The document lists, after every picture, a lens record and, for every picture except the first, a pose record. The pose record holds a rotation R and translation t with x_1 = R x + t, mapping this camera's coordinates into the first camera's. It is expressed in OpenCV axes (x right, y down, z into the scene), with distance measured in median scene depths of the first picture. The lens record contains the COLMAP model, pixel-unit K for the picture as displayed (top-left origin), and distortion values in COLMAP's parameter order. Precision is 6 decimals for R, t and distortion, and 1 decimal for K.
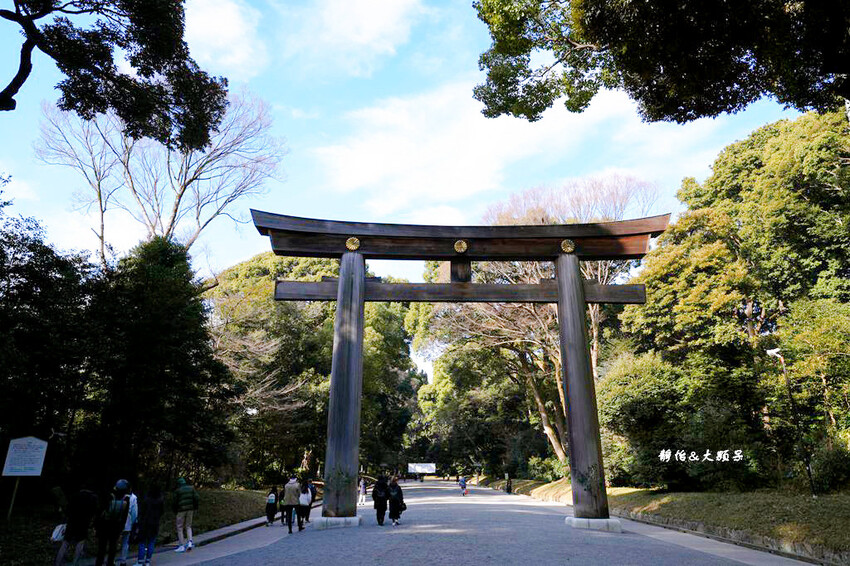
lens RADIAL K [[587.8, 0, 425.0], [0, 587.8, 283.0], [0, 0, 1]] dist [0.003792, 0.005070]
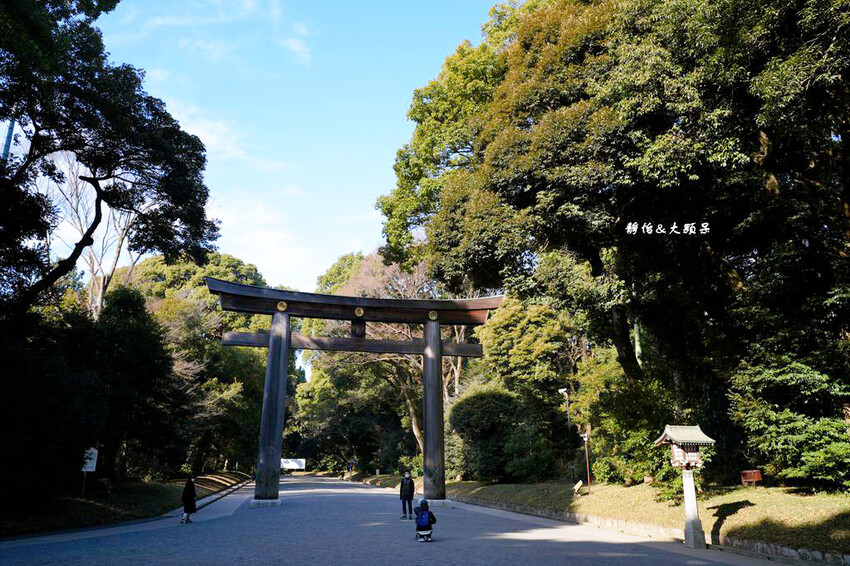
lens RADIAL K [[658.1, 0, 425.0], [0, 658.1, 283.0], [0, 0, 1]] dist [-0.003201, 0.001314]
pose [[0.979491, 0.058461, 0.192822, -0.071642], [-0.065727, 0.997340, 0.031497, -0.146083], [-0.190468, -0.043525, 0.980728, -0.442125]]
